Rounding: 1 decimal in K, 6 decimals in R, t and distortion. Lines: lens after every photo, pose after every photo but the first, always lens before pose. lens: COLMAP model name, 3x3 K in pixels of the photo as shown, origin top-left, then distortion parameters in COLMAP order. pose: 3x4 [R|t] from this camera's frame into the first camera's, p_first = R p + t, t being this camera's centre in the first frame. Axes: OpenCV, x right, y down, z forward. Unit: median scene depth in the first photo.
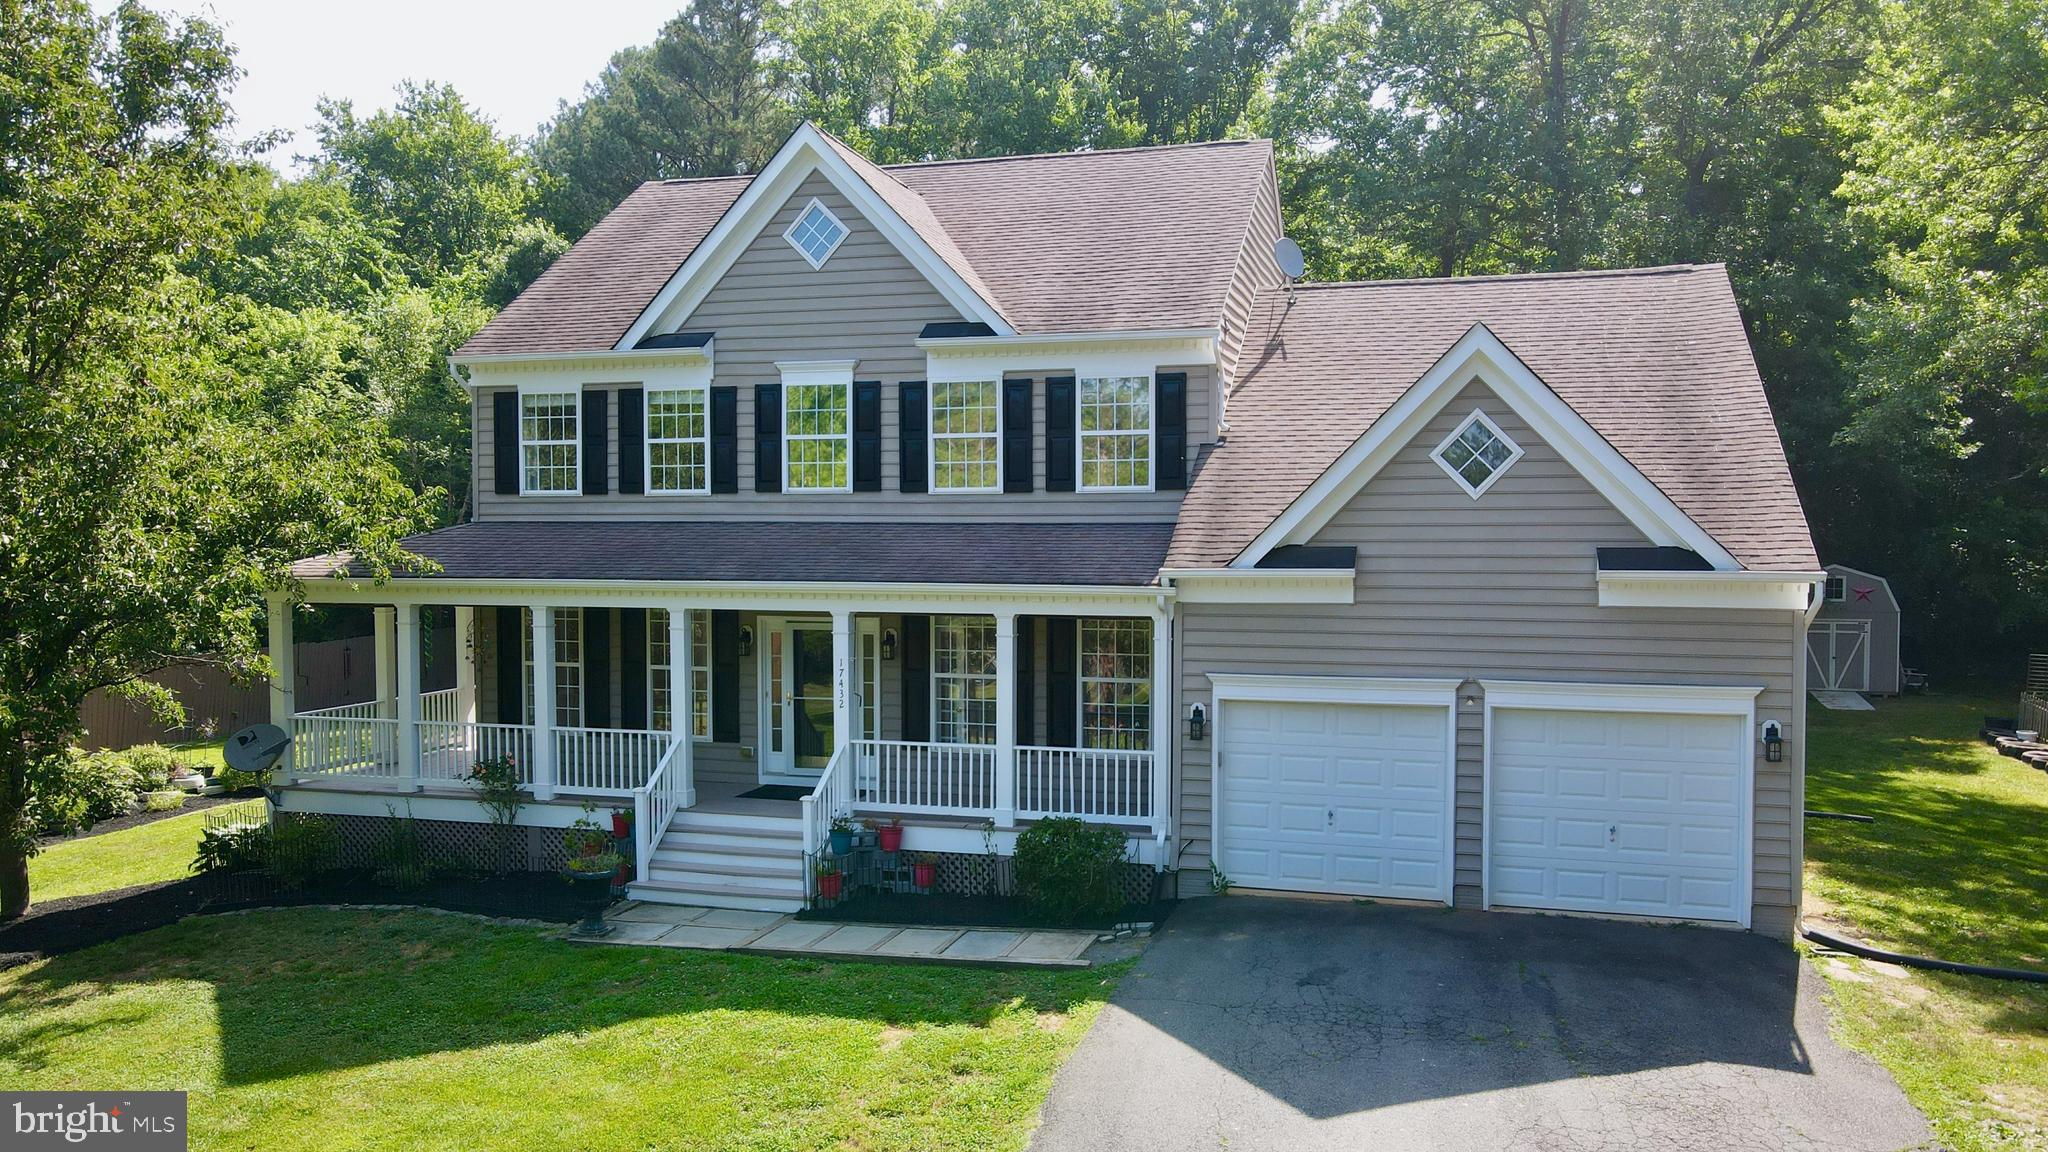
lens RADIAL K [[1526.1, 0, 1022.9], [0, 1526.1, 603.9], [0, 0, 1]] dist [-0.003559, 0.005000]
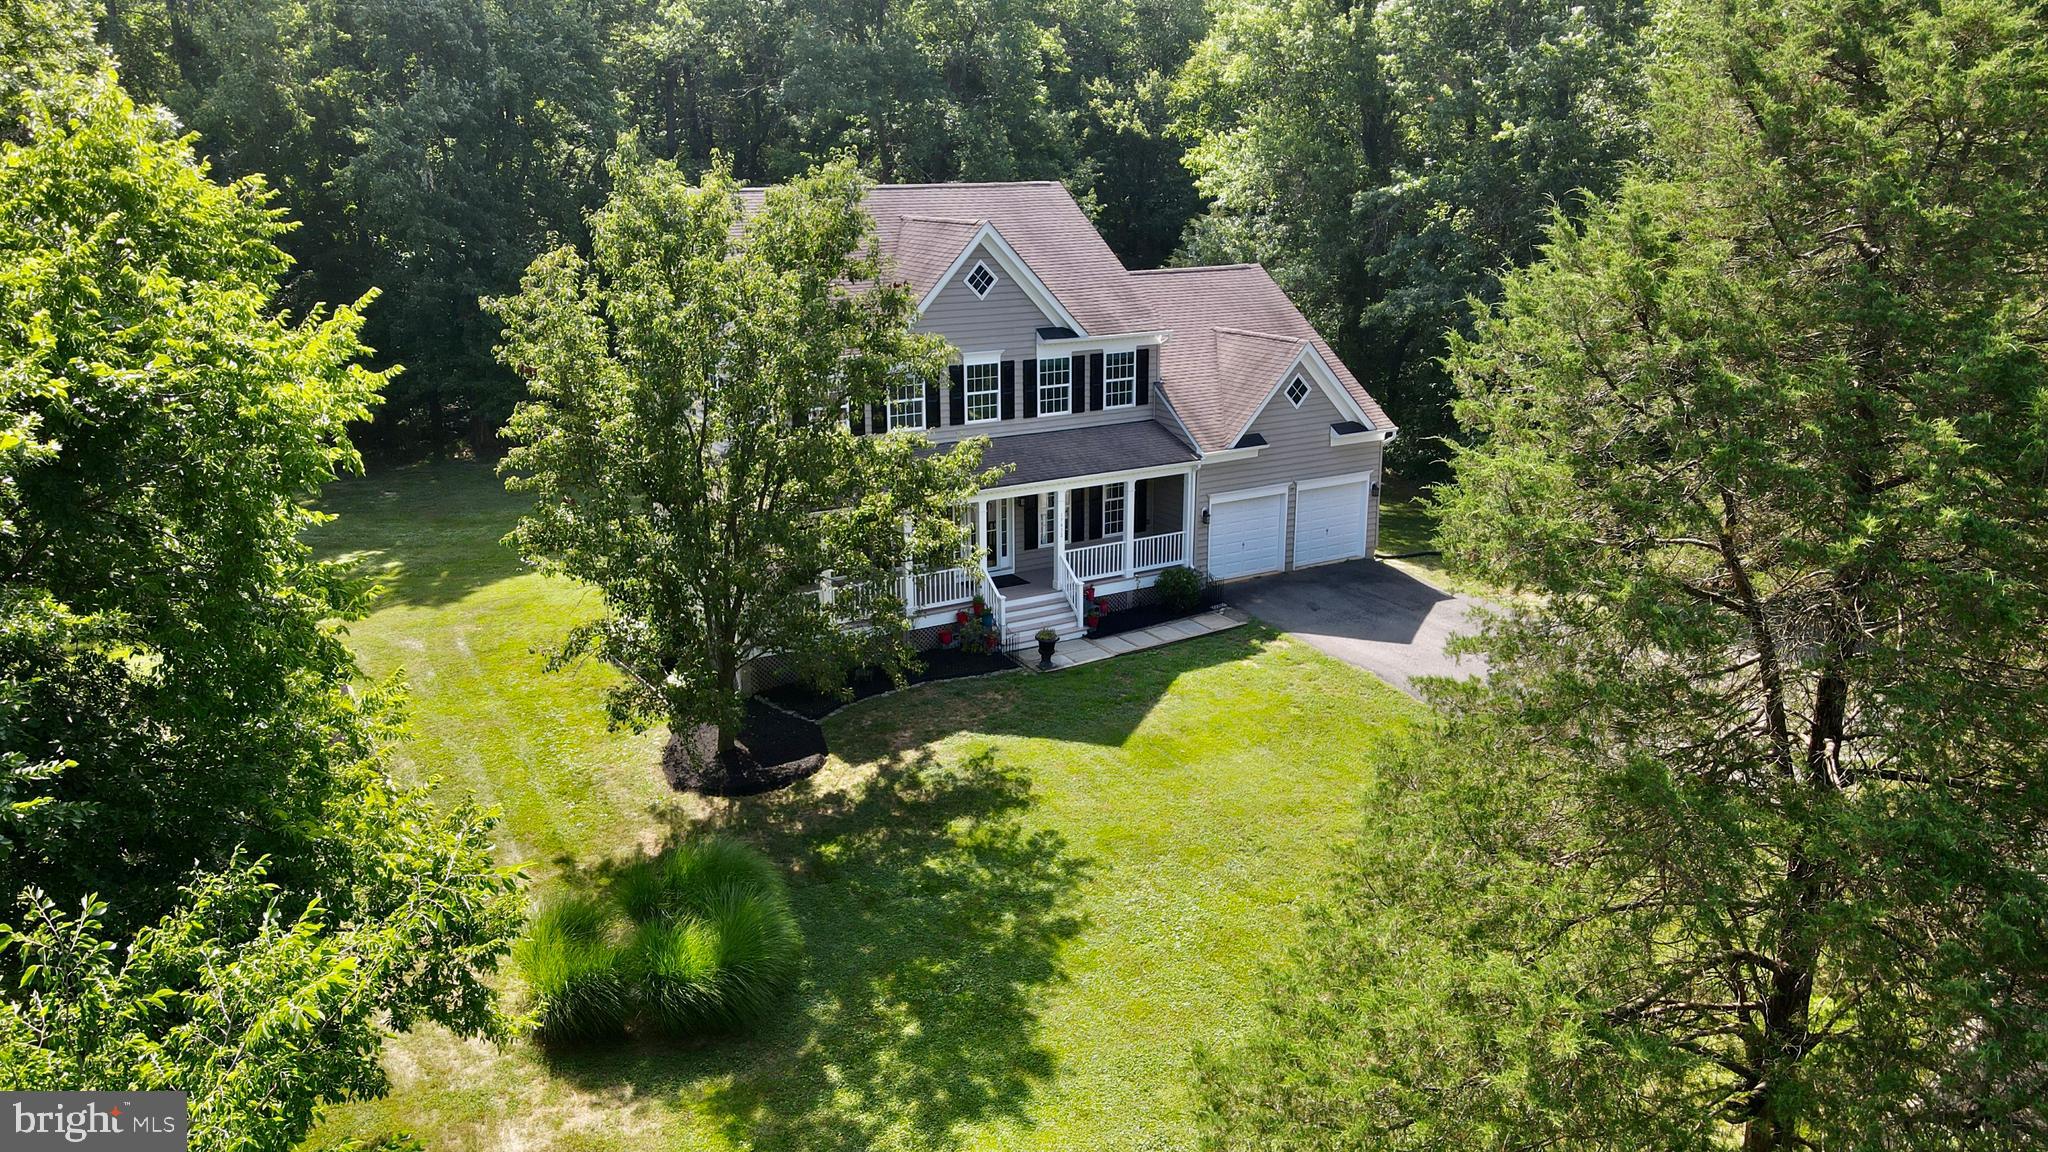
lens RADIAL K [[1533.4, 0, 1020.2], [0, 1533.4, 604.0], [0, 0, 1]] dist [0.002694, 0.005229]
pose [[0.679421, -0.214949, 0.701558, -1.655082], [0.039756, 0.965508, 0.257319, -0.383689], [-0.732671, -0.146936, 0.664532, -0.332857]]
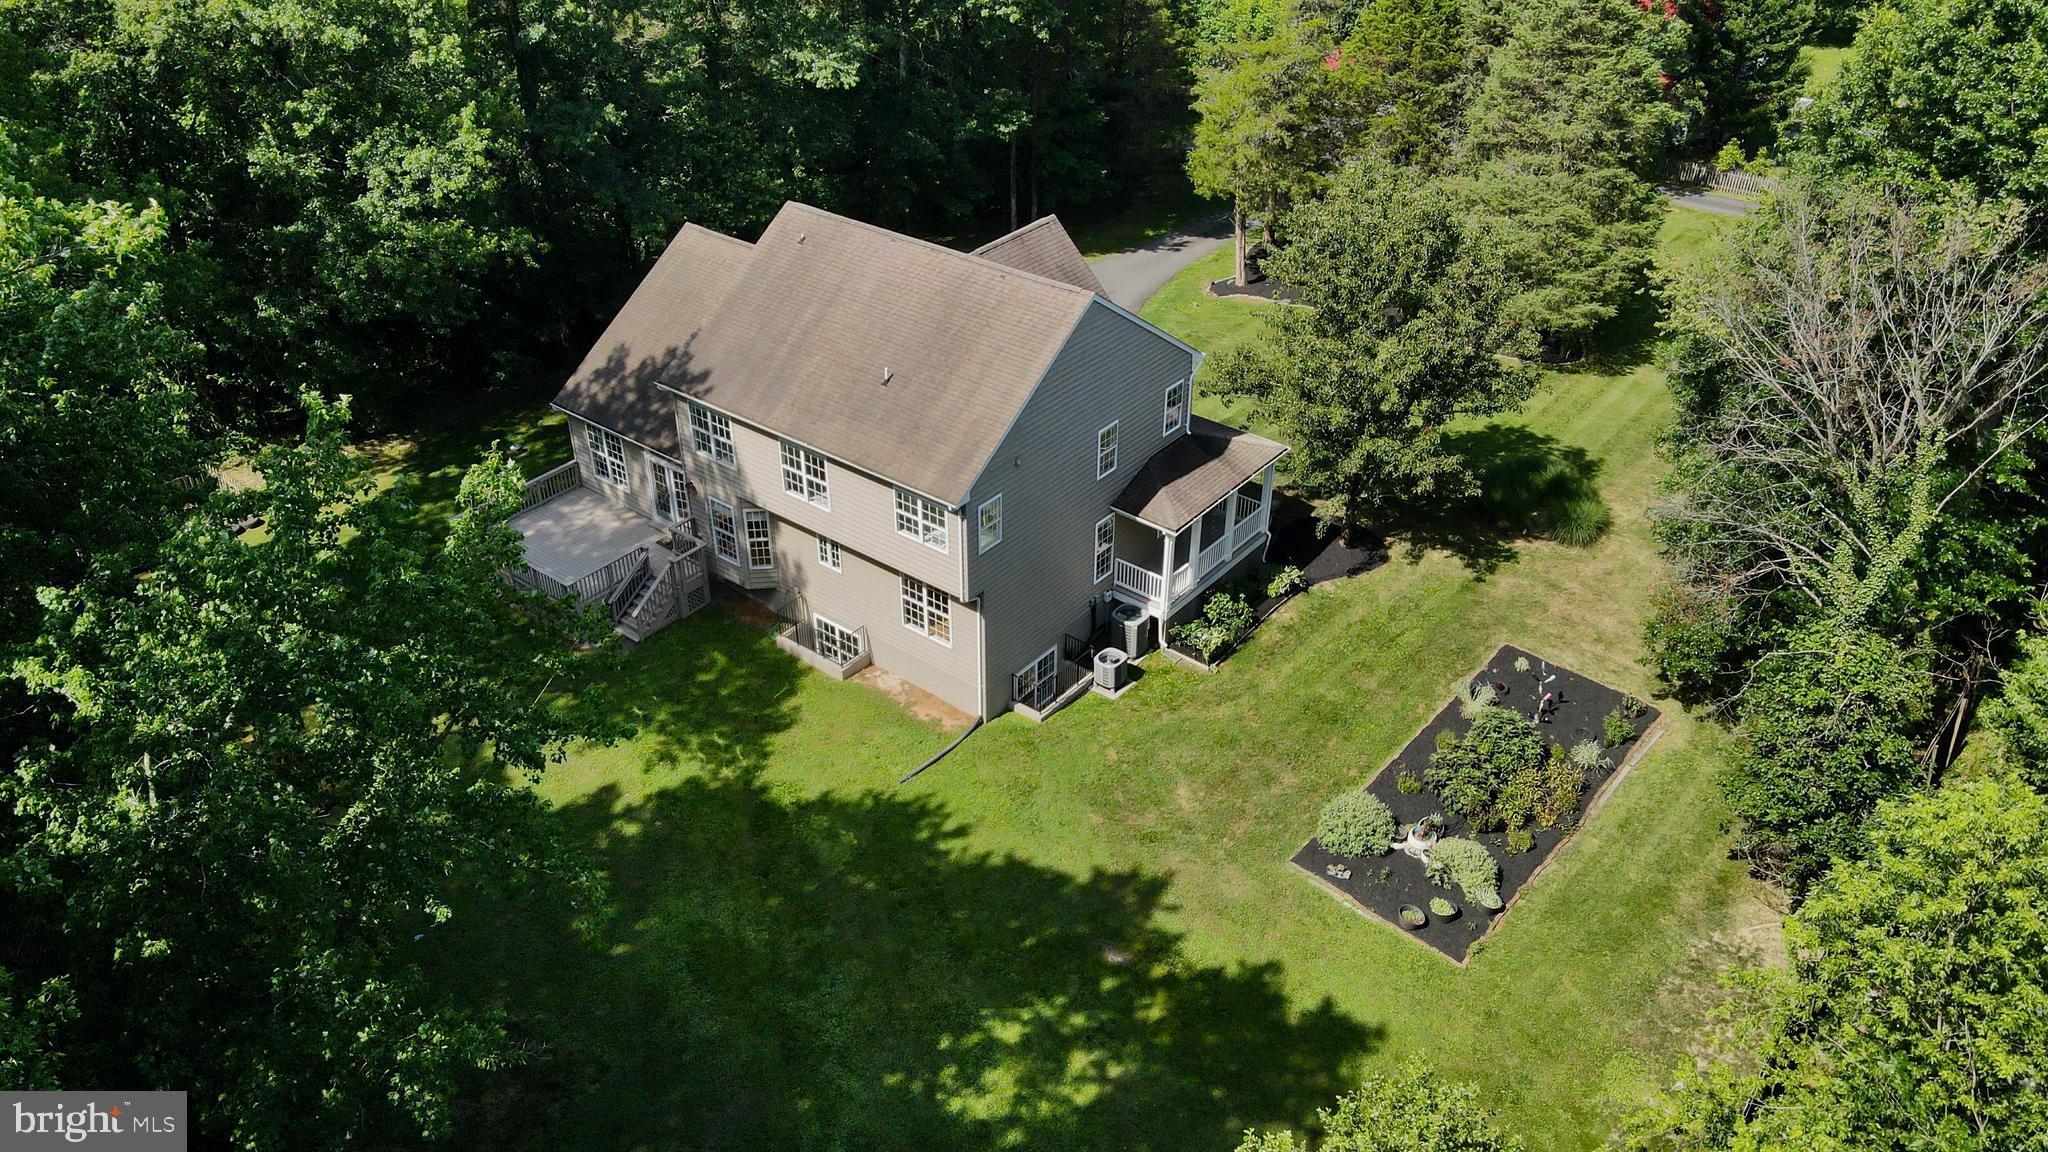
lens RADIAL K [[1561.2, 0, 1022.6], [0, 1561.2, 609.4], [0, 0, 1]] dist [-0.006372, -0.001208]
pose [[-0.925666, -0.217001, 0.309925, -1.052332], [0.014136, 0.798757, 0.601488, -1.388799], [-0.378078, 0.561158, -0.736314, 3.393645]]
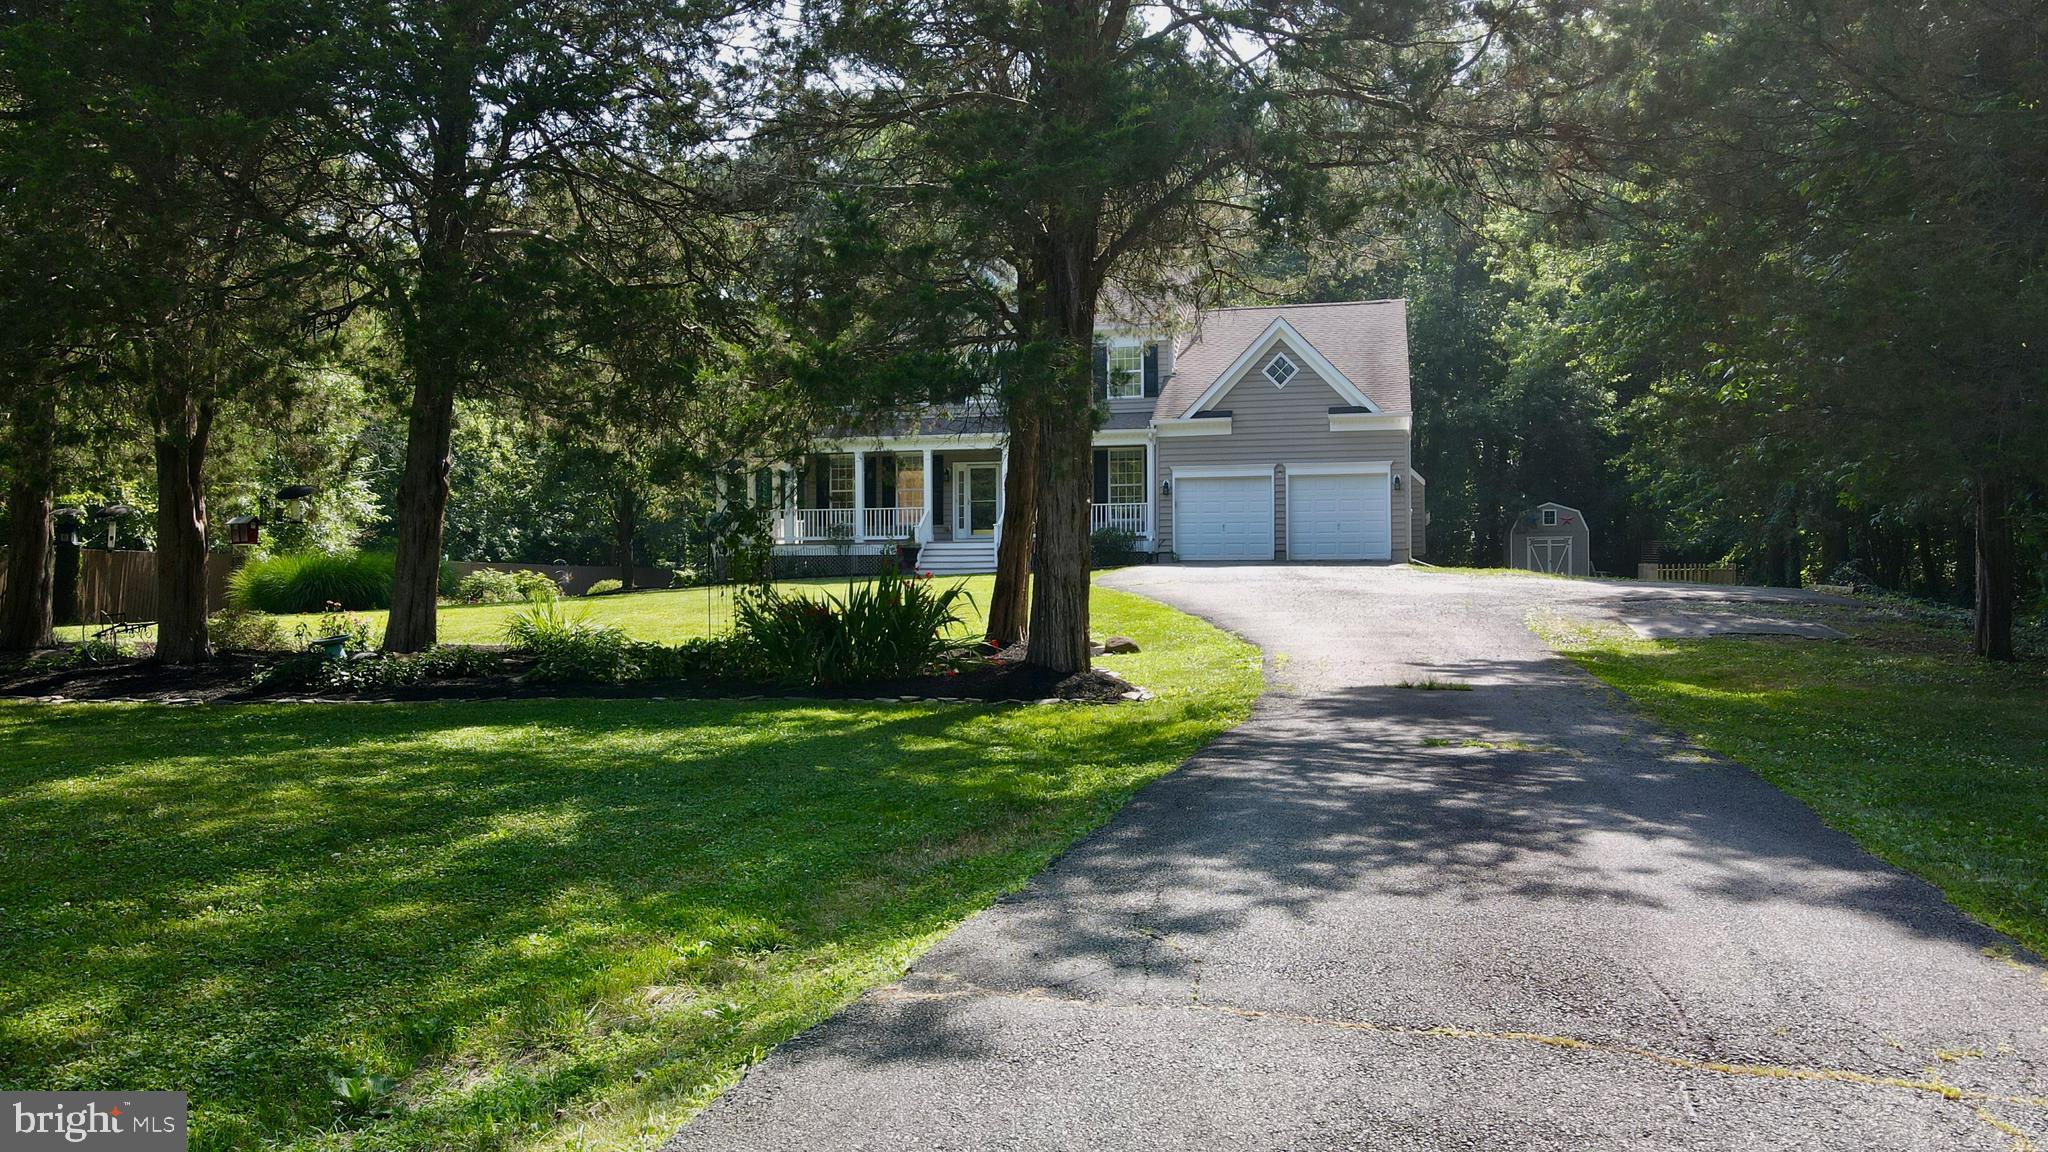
lens RADIAL K [[1526.1, 0, 1022.9], [0, 1526.1, 603.9], [0, 0, 1]] dist [-0.003559, 0.005000]
pose [[0.998694, -0.004814, 0.050855, -0.215697], [0.007154, 0.998919, -0.045933, 0.346754], [-0.050579, 0.046237, 0.997649, -1.259674]]
